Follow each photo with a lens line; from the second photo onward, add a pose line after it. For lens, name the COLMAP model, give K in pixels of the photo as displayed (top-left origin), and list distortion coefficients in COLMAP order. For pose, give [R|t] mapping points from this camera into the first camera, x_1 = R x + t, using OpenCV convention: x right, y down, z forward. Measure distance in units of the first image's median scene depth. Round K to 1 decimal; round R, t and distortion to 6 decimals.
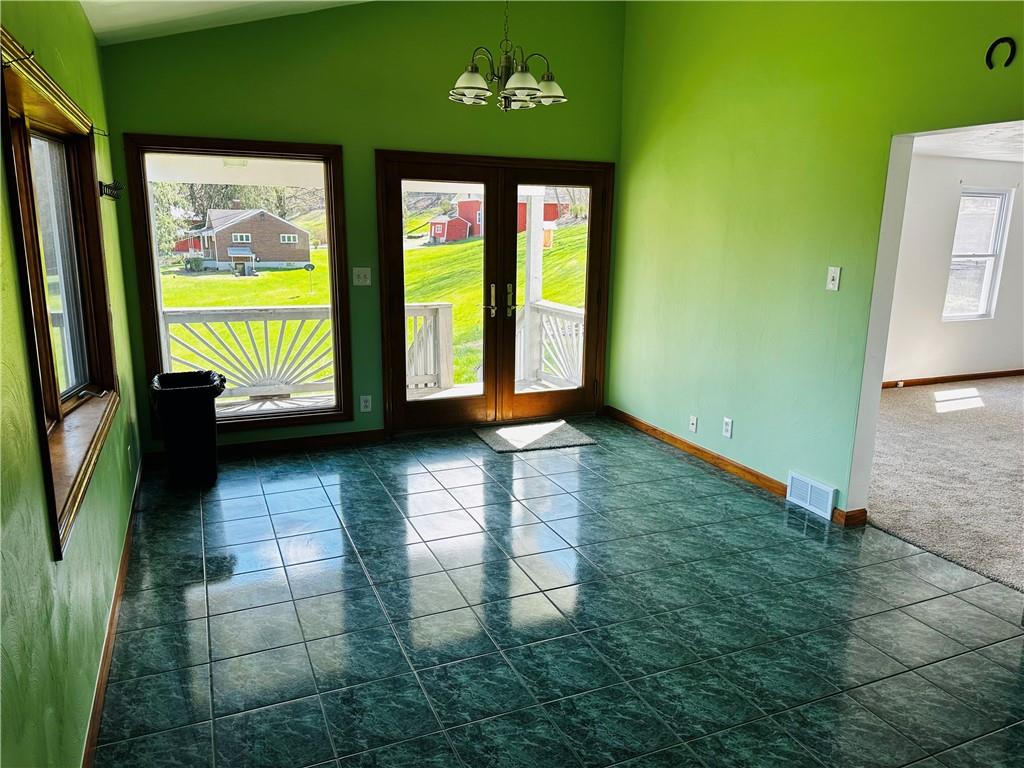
lens RADIAL K [[715.9, 0, 513.9], [0, 715.9, 379.6], [0, 0, 1]] dist [0.069202, -0.081258]
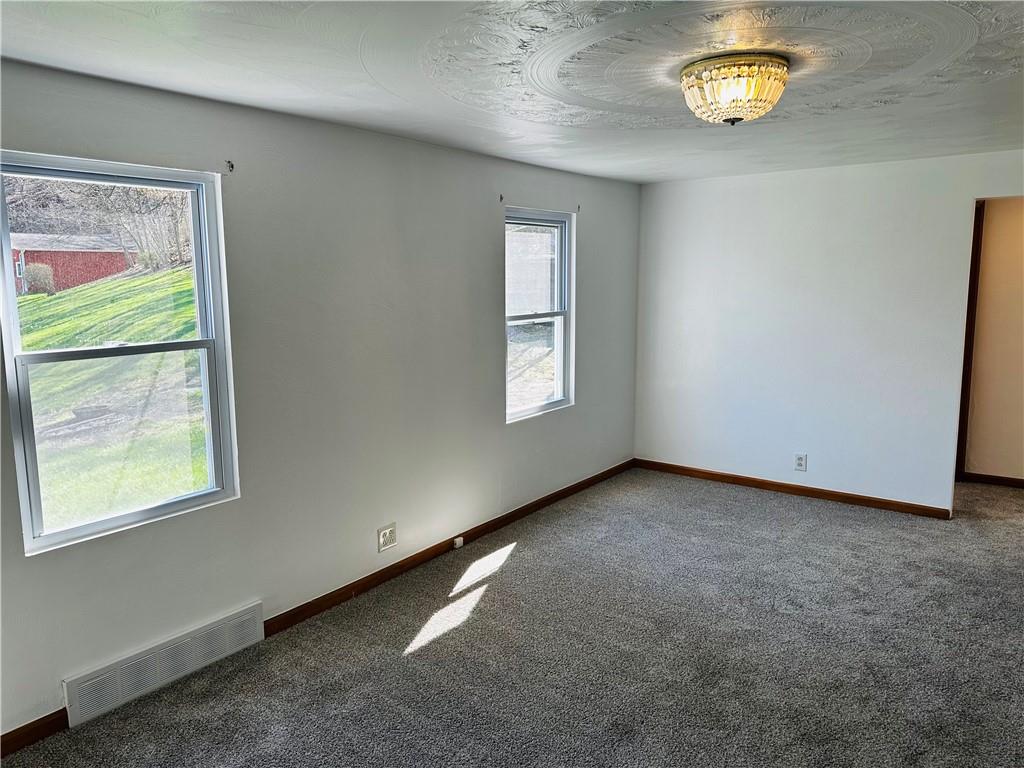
lens RADIAL K [[715.9, 0, 505.9], [0, 715.9, 373.0], [0, 0, 1]] dist [0.069202, -0.081258]
pose [[0.872537, -0.094001, 0.479419, 0.299453], [0.128832, 0.990852, -0.040194, -0.097147], [-0.471255, 0.096835, 0.876665, 0.459588]]
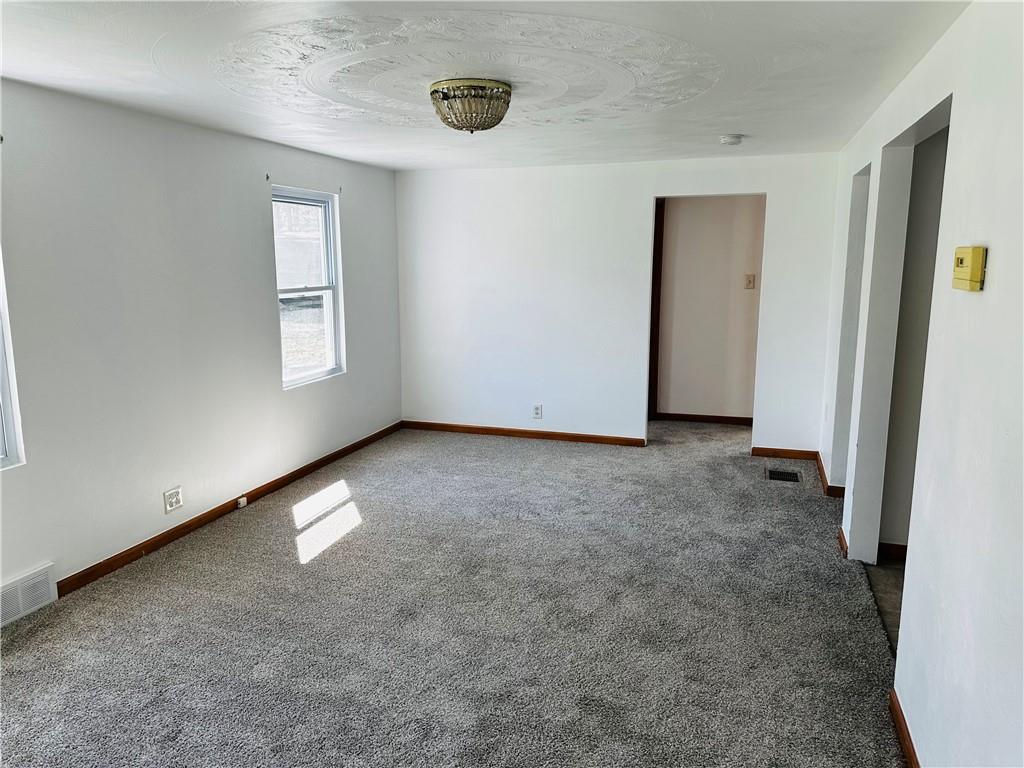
lens RADIAL K [[715.9, 0, 520.5], [0, 715.9, 378.8], [0, 0, 1]] dist [0.069202, -0.081258]
pose [[0.646931, -0.147677, 0.748112, 0.238475], [0.173013, 0.983909, 0.044610, -0.081328], [-0.742662, 0.100573, 0.662071, 0.401411]]
